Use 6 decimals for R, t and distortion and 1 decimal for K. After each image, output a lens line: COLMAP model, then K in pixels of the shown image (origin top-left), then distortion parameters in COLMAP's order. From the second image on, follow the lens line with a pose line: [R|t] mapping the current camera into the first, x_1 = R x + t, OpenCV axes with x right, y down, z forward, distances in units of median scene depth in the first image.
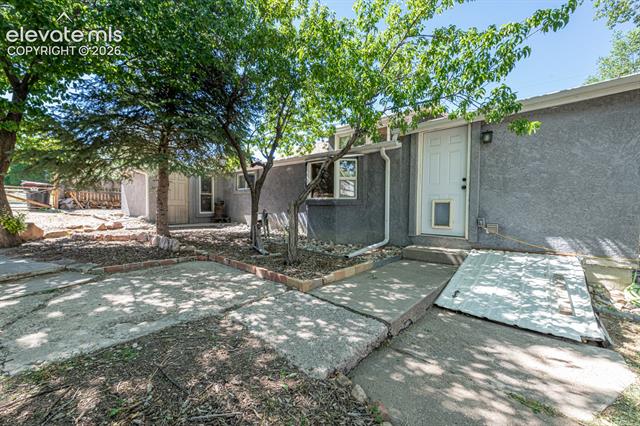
lens RADIAL K [[256.1, 0, 319.5], [0, 256.1, 211.3], [0, 0, 1]] dist [-0.001678, -0.000217]
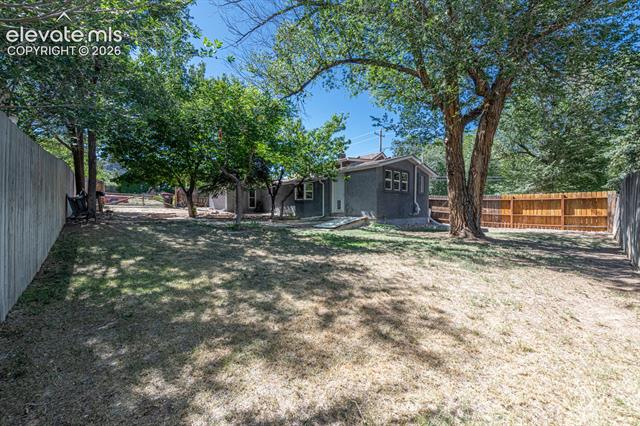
lens RADIAL K [[256.1, 0, 319.5], [0, 256.1, 211.3], [0, 0, 1]] dist [-0.001678, -0.000217]
pose [[0.989697, -0.010441, -0.142793, 0.472332], [0.010890, 0.999938, 0.002363, 0.050848], [0.142760, -0.003894, 0.989750, -1.182113]]
